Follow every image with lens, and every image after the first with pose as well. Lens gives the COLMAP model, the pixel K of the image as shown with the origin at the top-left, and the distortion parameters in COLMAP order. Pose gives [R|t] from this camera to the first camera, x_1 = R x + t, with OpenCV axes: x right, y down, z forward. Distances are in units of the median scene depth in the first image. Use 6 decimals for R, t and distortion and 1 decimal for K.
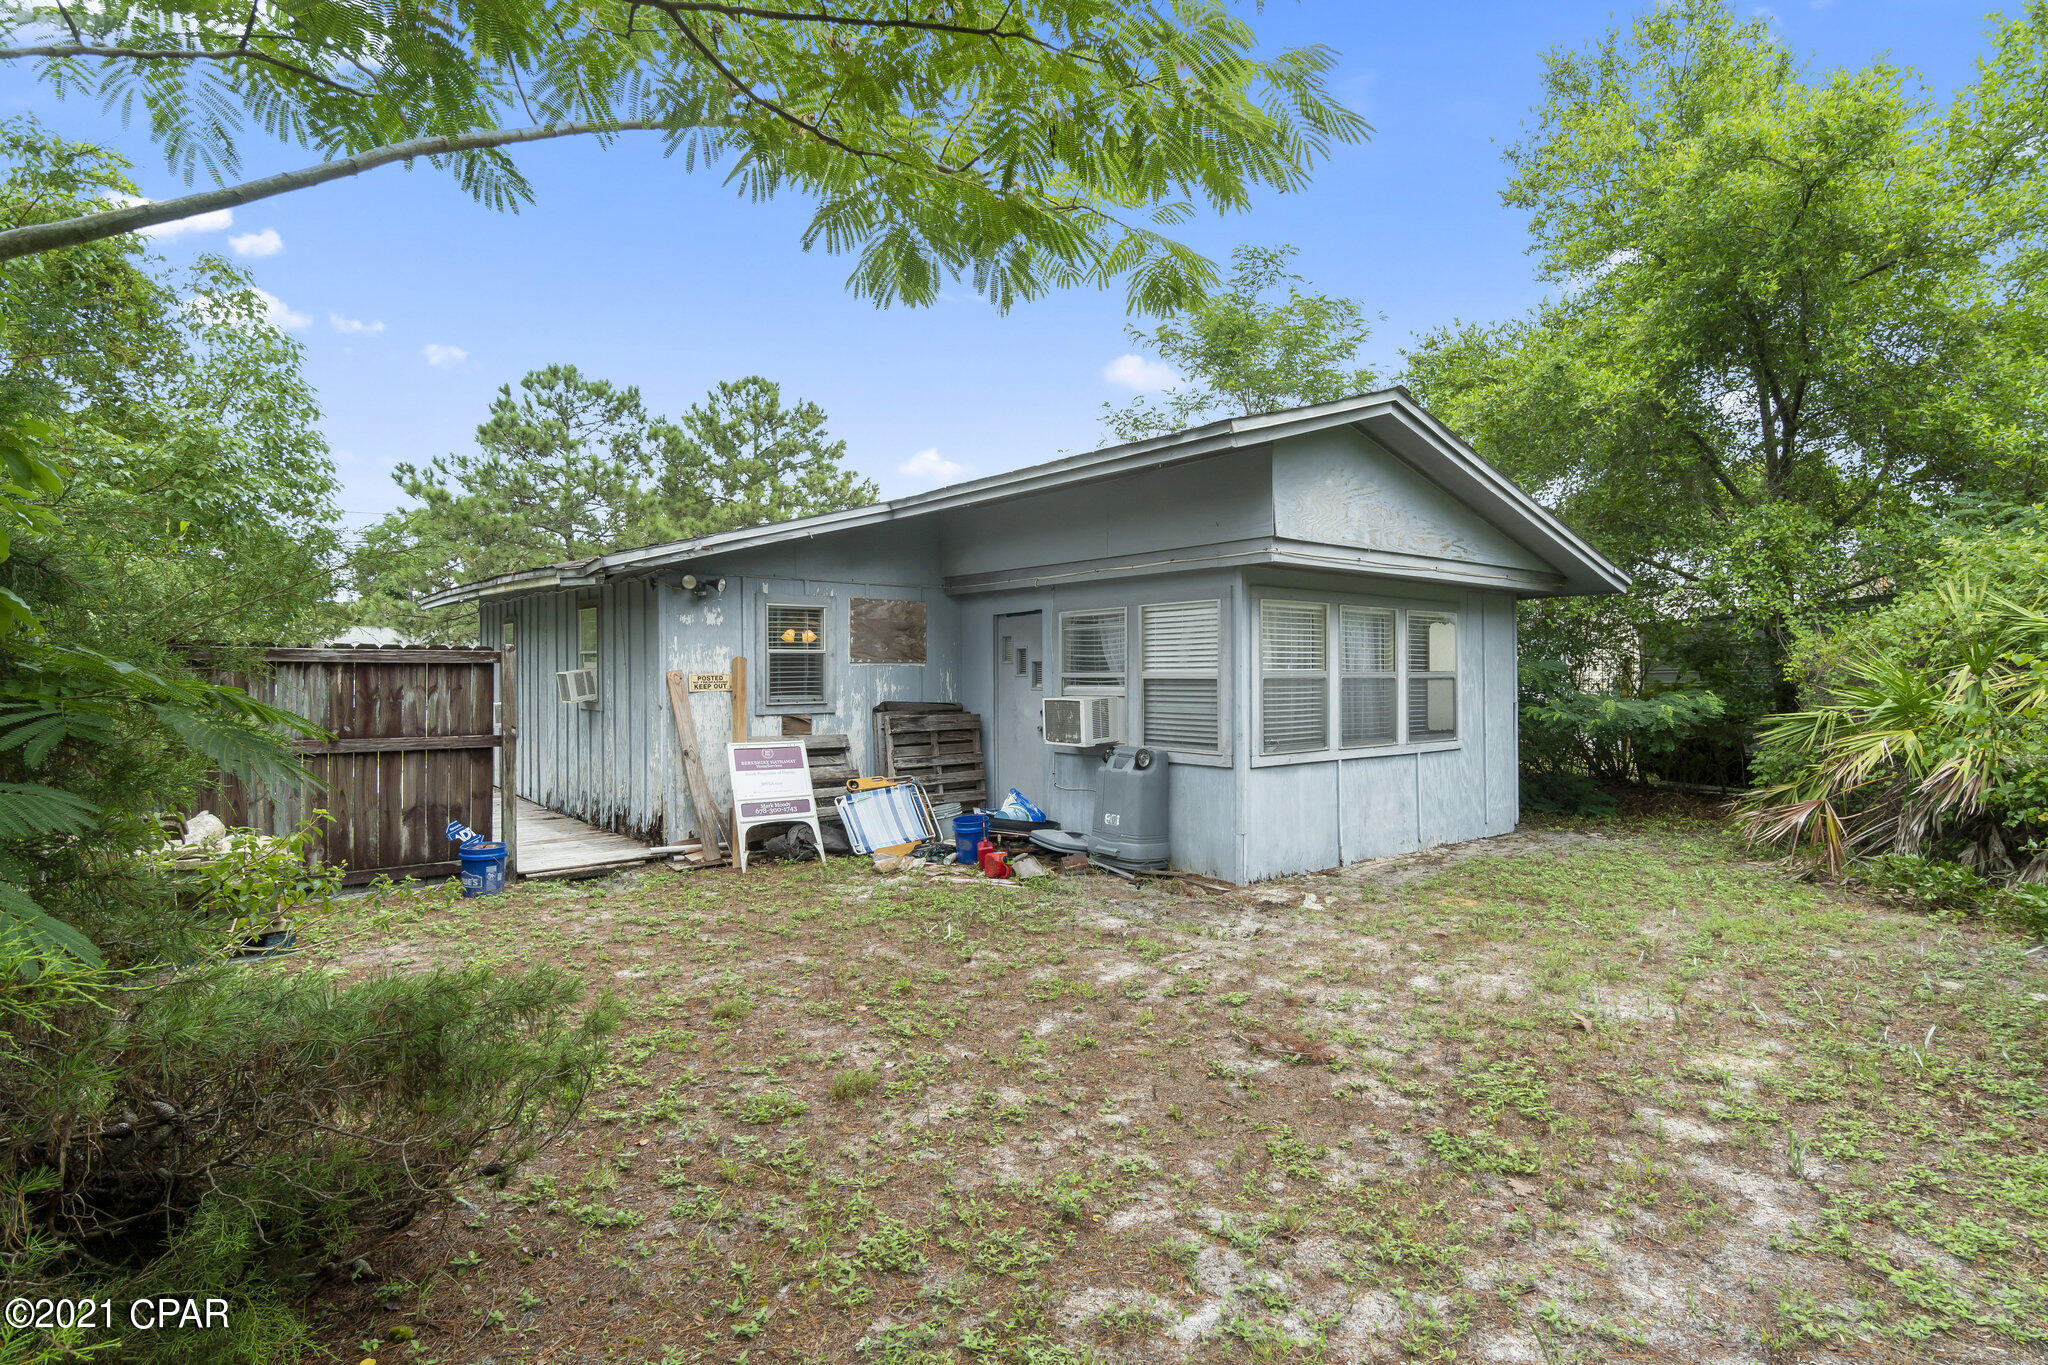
lens RADIAL K [[1002.6, 0, 1033.5], [0, 1002.6, 687.7], [0, 0, 1]] dist [-0.001745, -0.000465]
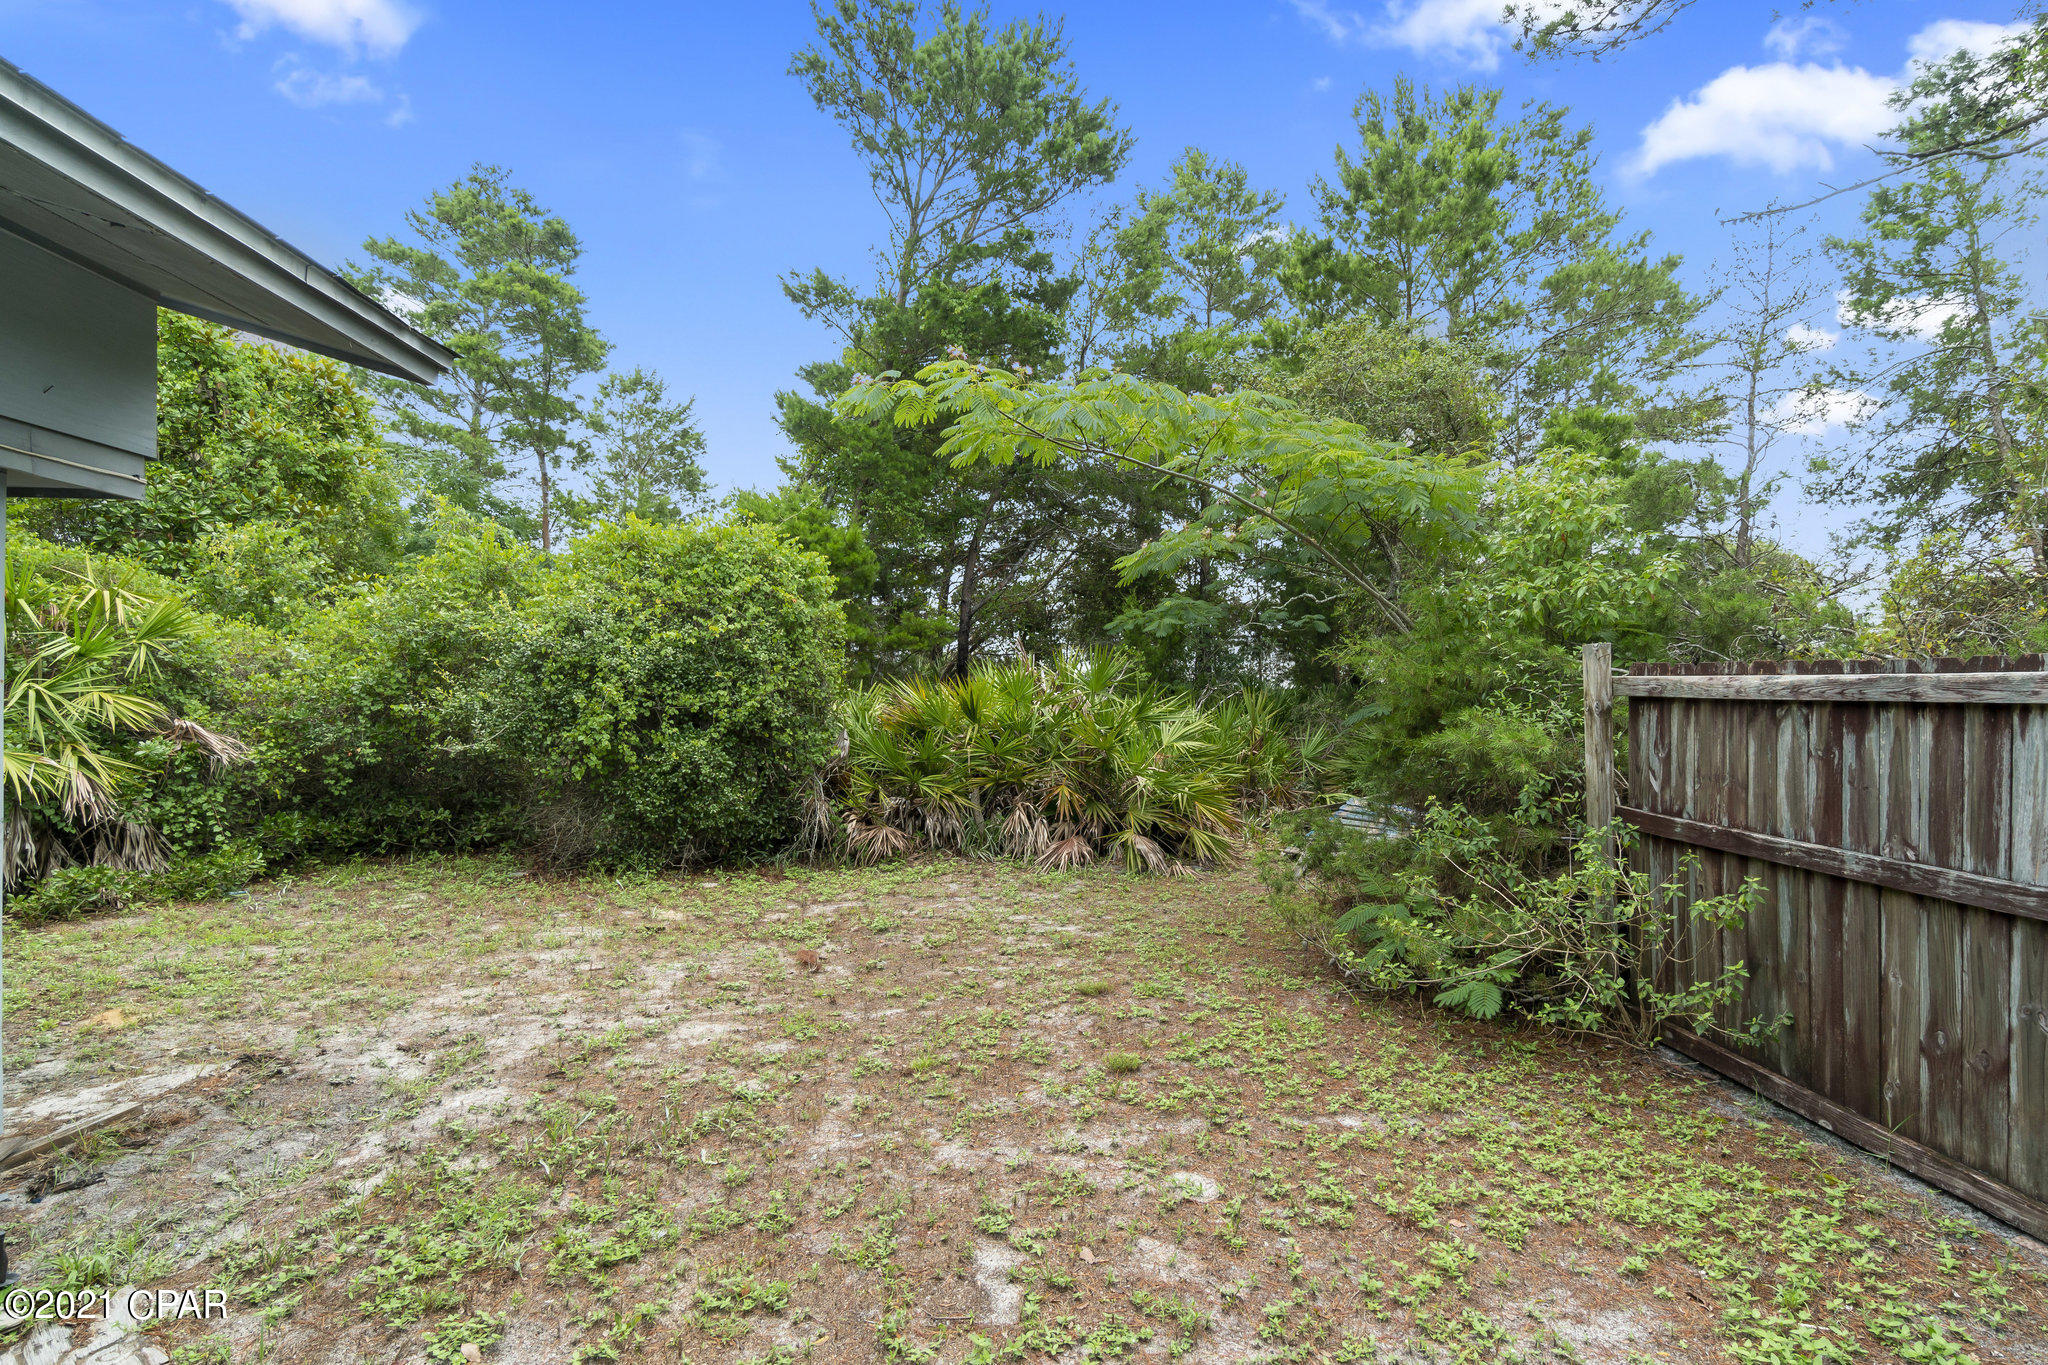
lens RADIAL K [[1002.6, 0, 1033.5], [0, 1002.6, 687.7], [0, 0, 1]] dist [-0.001745, -0.000465]
pose [[-0.788188, 0.001275, 0.615433, -0.708818], [0.002346, 0.999997, 0.000934, -0.024842], [-0.615429, 0.002180, -0.788189, 1.561636]]
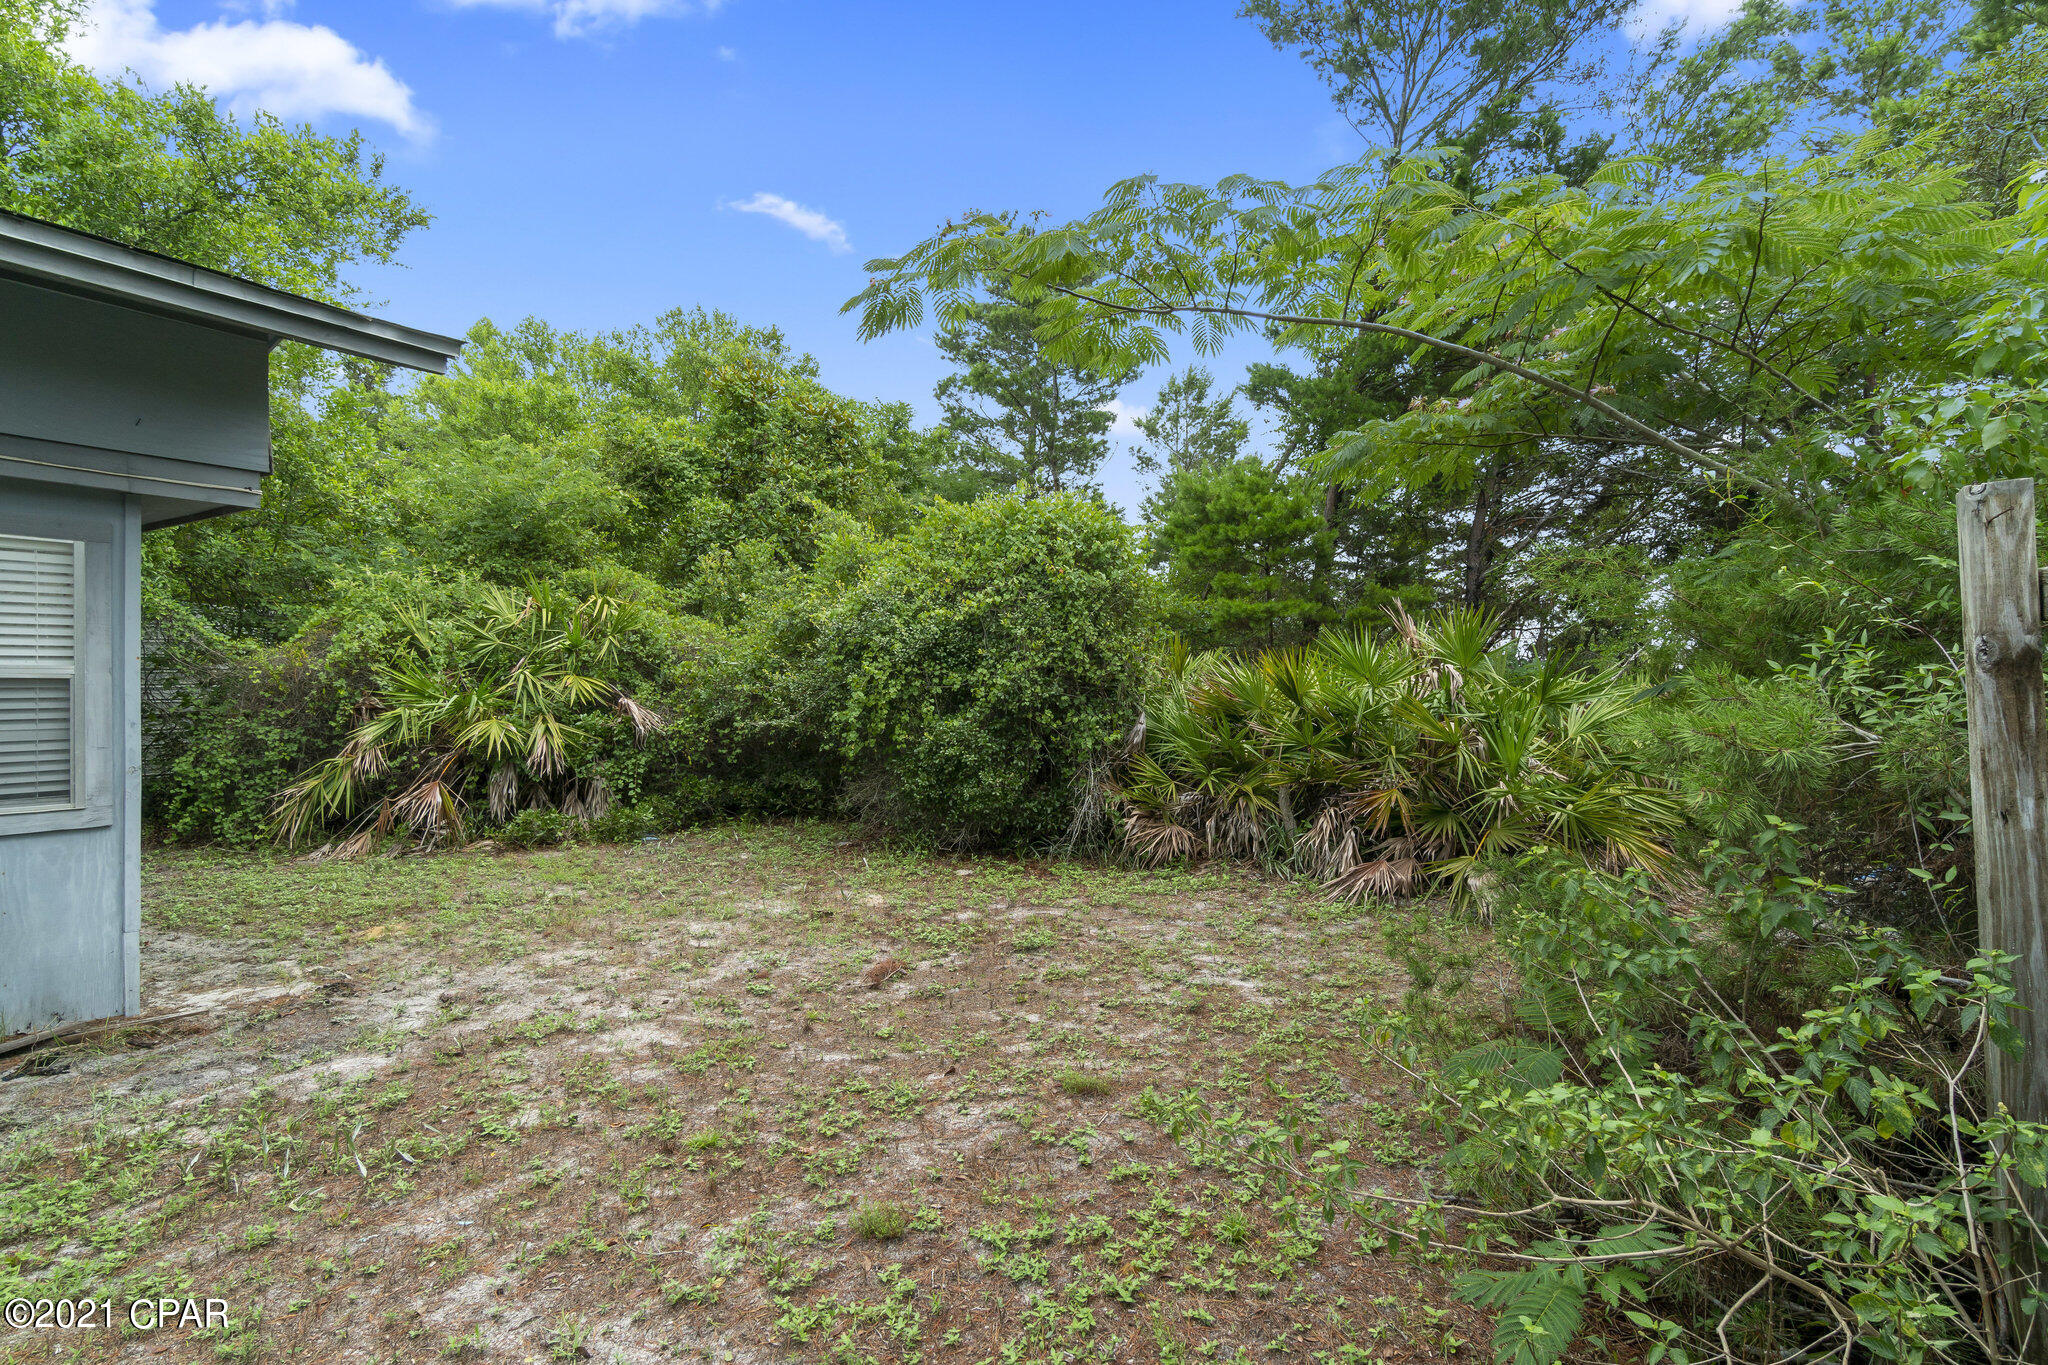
lens RADIAL K [[984.9, 0, 1038.3], [0, 984.9, 673.4], [0, 0, 1]] dist [0.001562, 0.000131]
pose [[-0.290642, 0.011288, 0.956765, -0.782432], [0.013631, 0.999878, -0.007656, 0.000648], [-0.956735, 0.010817, -0.290760, 0.942189]]
